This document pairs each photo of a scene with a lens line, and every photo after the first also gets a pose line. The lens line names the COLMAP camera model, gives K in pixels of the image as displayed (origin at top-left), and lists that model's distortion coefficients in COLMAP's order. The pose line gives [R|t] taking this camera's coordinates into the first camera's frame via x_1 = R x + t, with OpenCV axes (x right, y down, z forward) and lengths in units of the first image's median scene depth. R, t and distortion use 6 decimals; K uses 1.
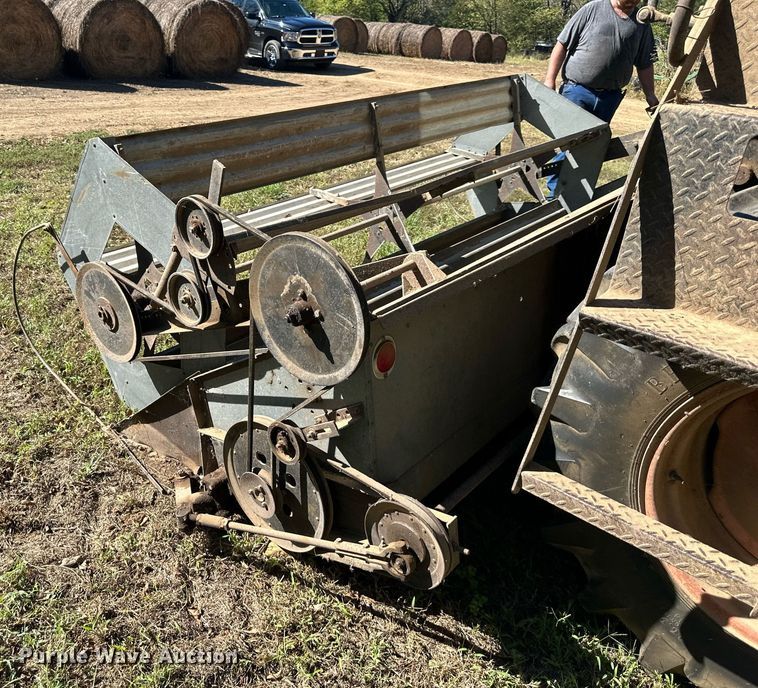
lens RADIAL K [[631.1, 0, 379.0], [0, 631.1, 344.0], [0, 0, 1]] dist [0.046915, -0.008838]
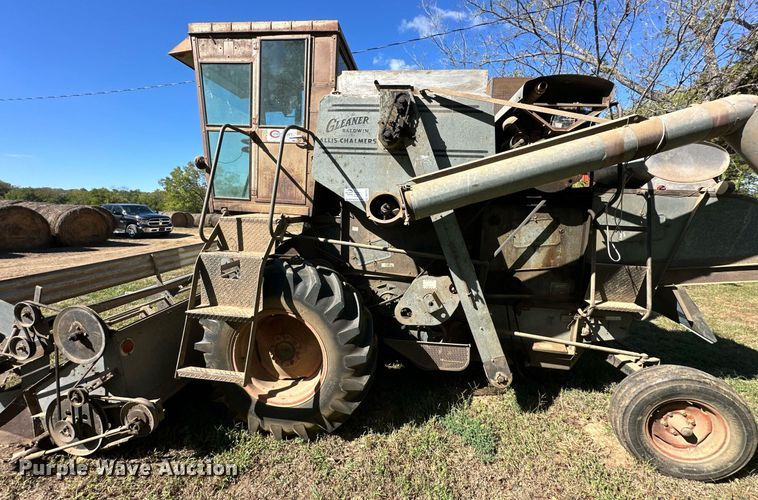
lens RADIAL K [[283.7, 0, 379.0], [0, 283.7, 250.0], [0, 0, 1]] dist [0.001518, 0.000036]
pose [[0.848433, -0.089929, 0.521607, 0.275507], [0.255370, 0.932727, -0.254569, 0.185193], [-0.463624, 0.349188, 0.814322, -0.522574]]
